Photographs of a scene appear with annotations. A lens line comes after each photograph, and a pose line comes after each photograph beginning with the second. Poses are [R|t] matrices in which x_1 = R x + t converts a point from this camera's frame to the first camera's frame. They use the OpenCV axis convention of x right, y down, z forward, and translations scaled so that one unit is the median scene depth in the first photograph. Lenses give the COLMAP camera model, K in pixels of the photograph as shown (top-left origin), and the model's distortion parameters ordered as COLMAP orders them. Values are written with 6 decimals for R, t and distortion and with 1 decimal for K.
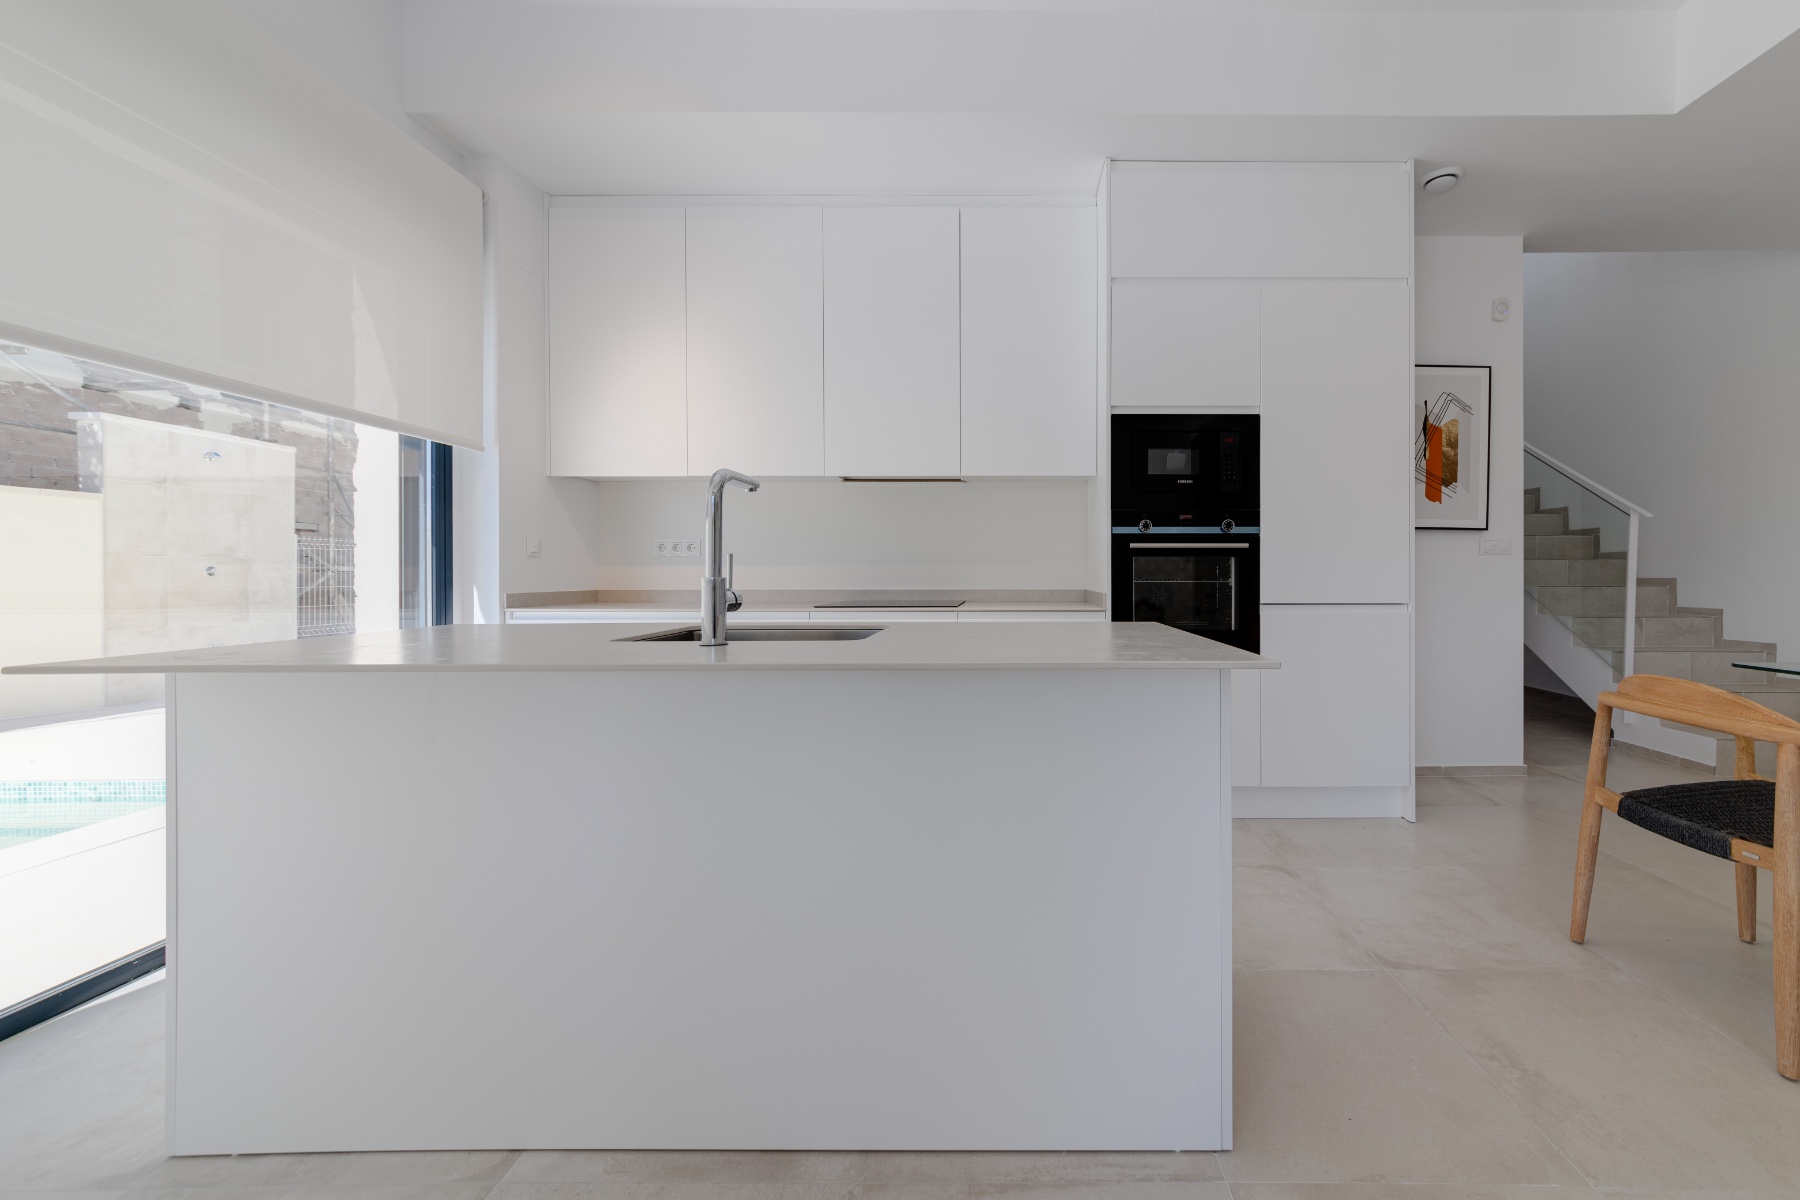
lens RADIAL K [[684.2, 0, 1017.5], [0, 684.2, 574.5], [0, 0, 1]] dist [0.000170, -0.000007]
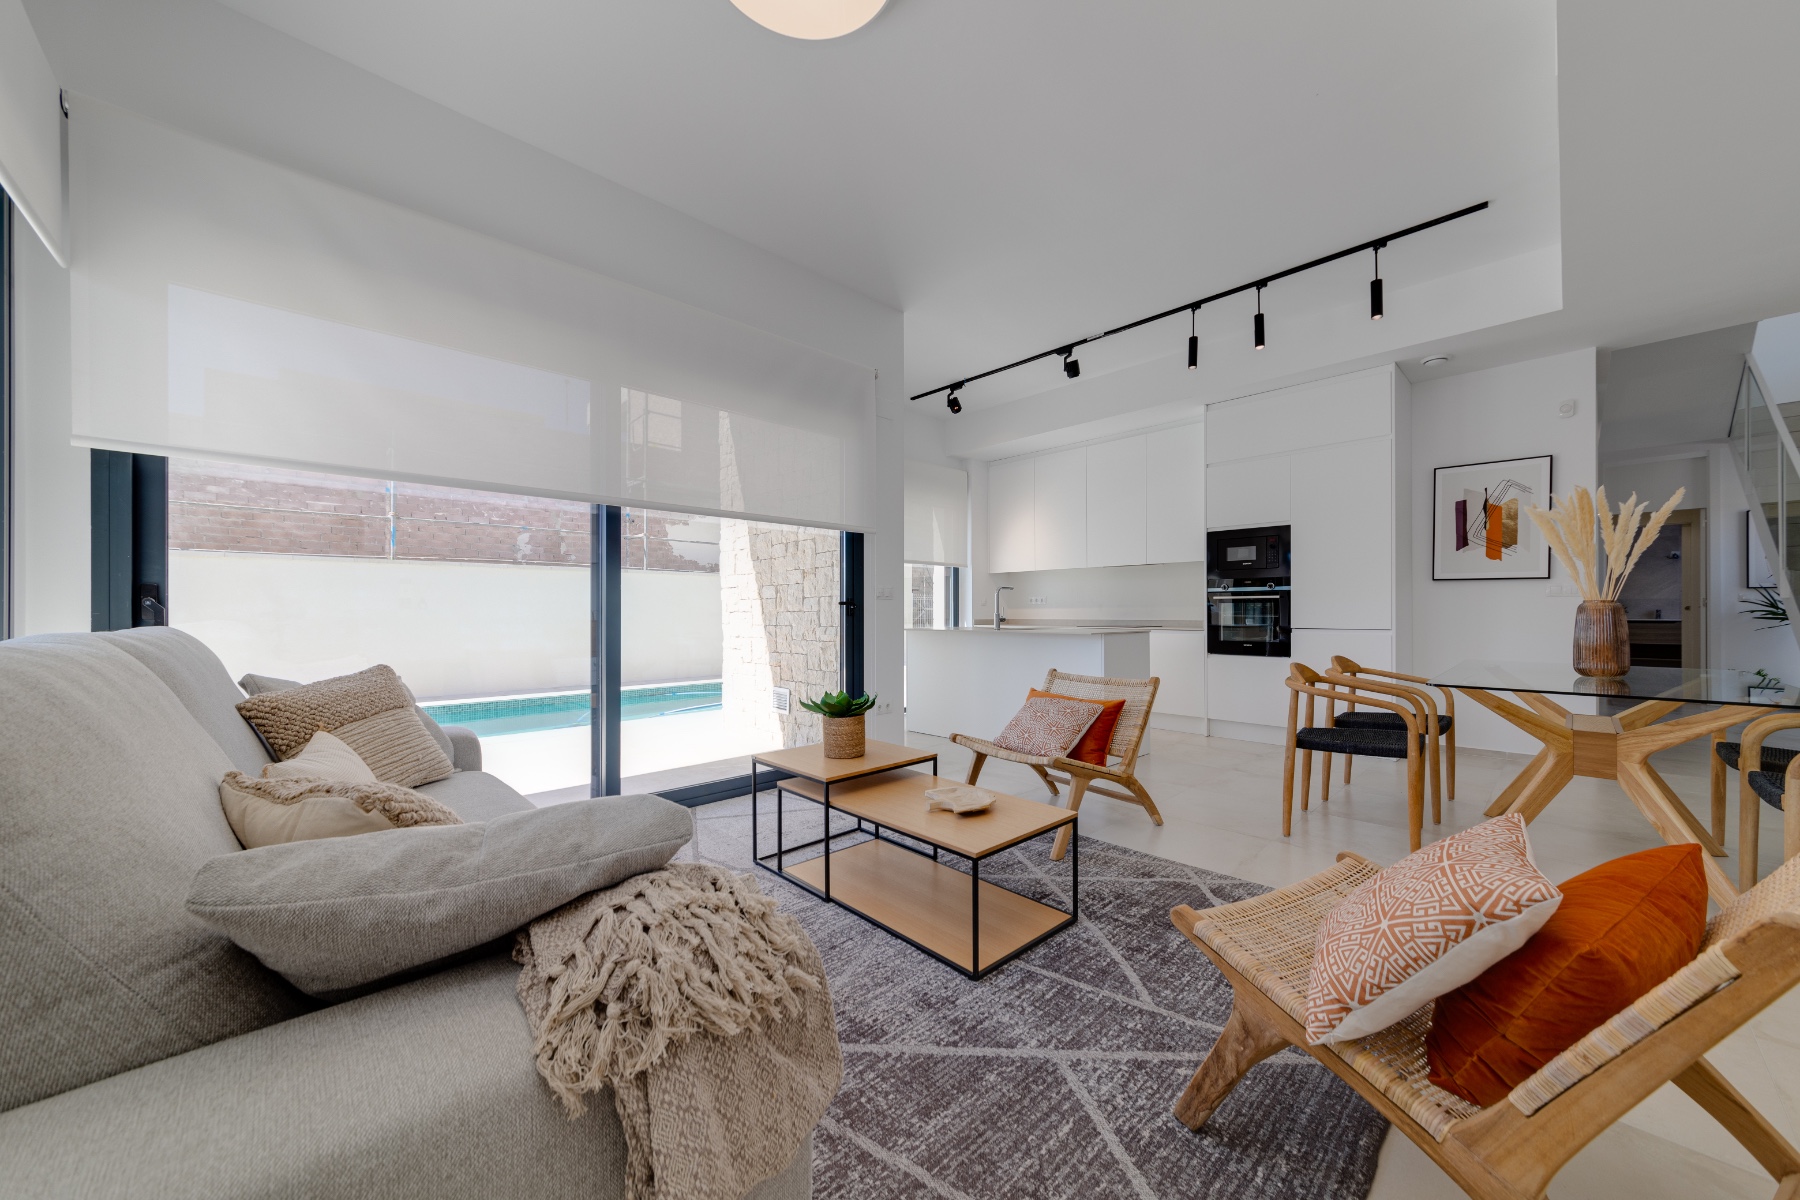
lens RADIAL K [[643.3, 0, 906.7], [0, 643.3, 612.5], [0, 0, 1]] dist [-0.000244, 0.000003]
pose [[0.694266, -0.001390, -0.719717, 0.874818], [0.000140, 0.999998, -0.001795, 0.004005], [0.719718, 0.001146, 0.694265, -0.932242]]
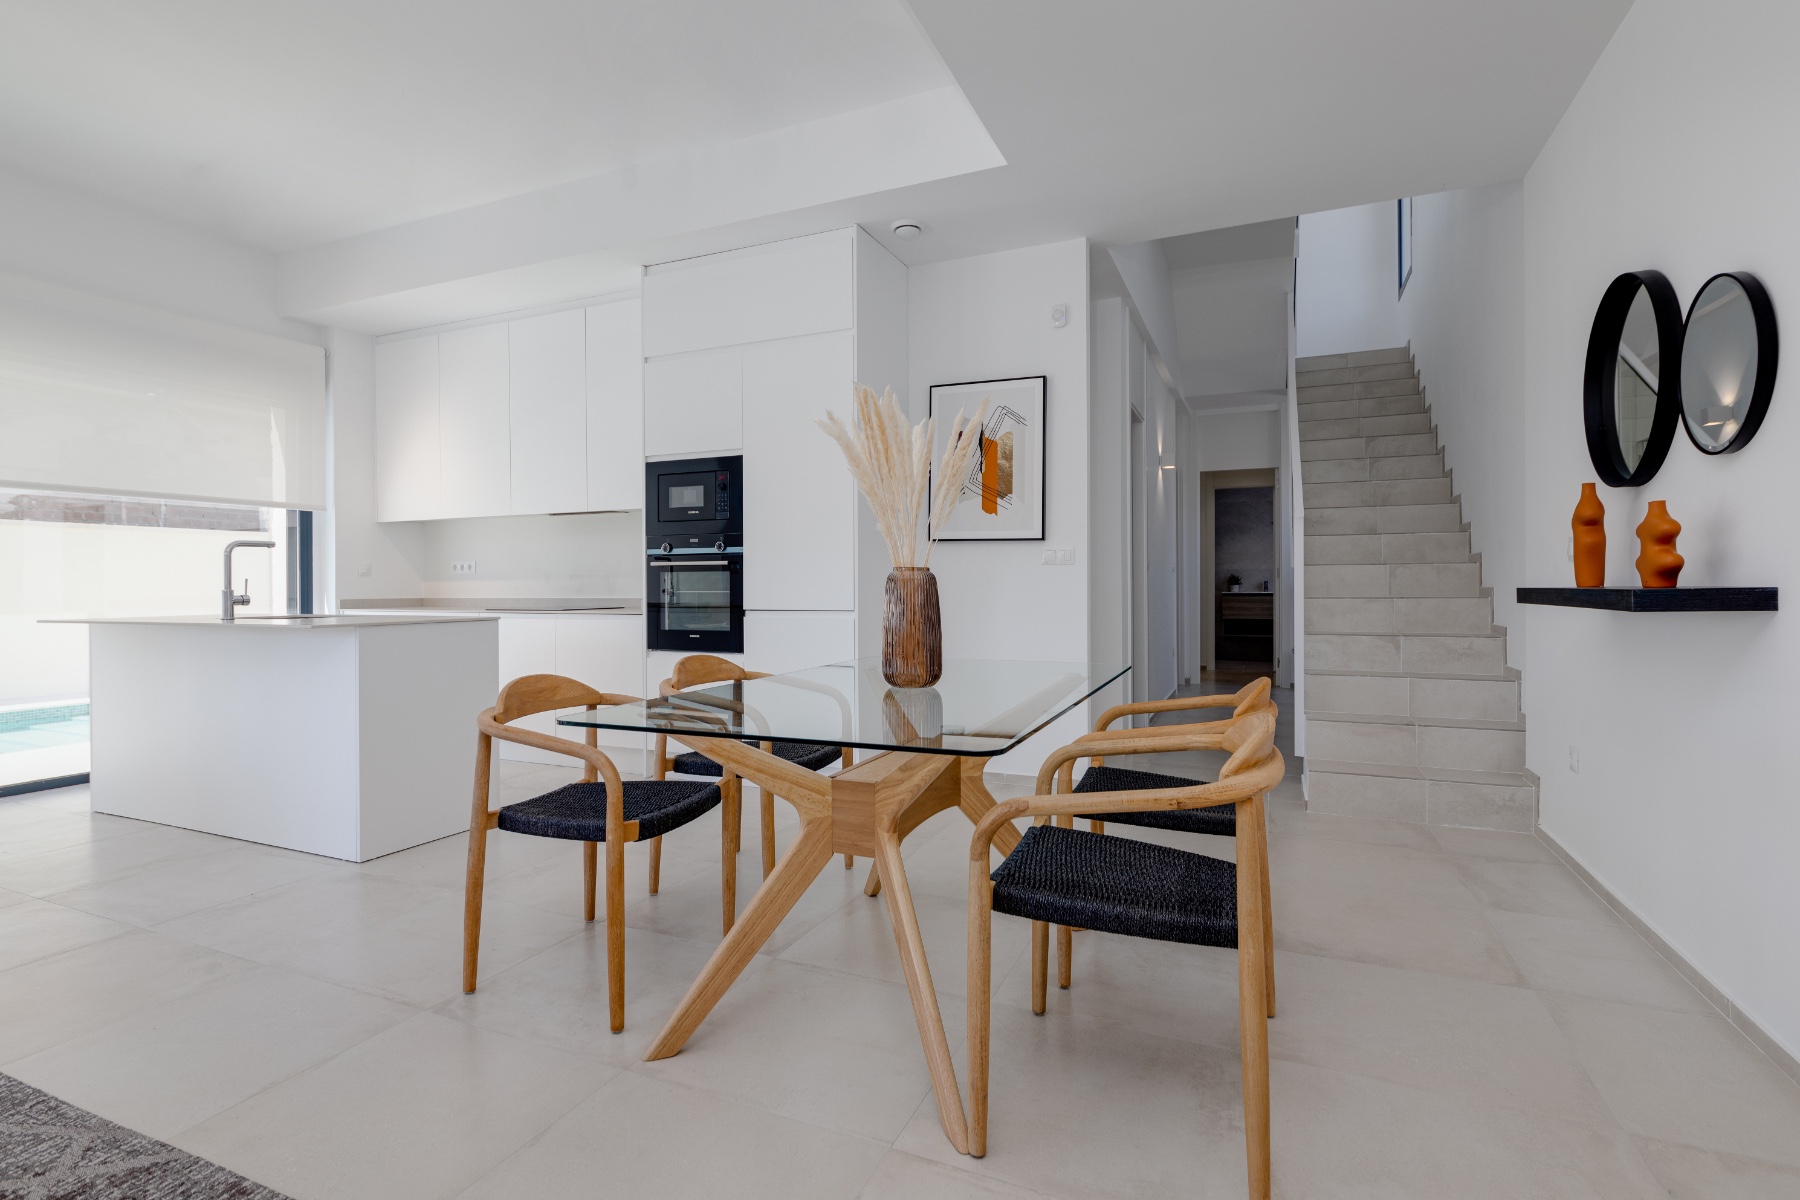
lens RADIAL K [[876.8, 0, 859.7], [0, 876.8, 584.1], [0, 0, 1]] dist [0.000541, 0.000610]
pose [[0.905716, -0.004770, -0.423858, 1.200198], [0.003903, 0.999988, -0.002913, 0.002699], [0.423866, 0.000984, 0.905724, -0.332303]]
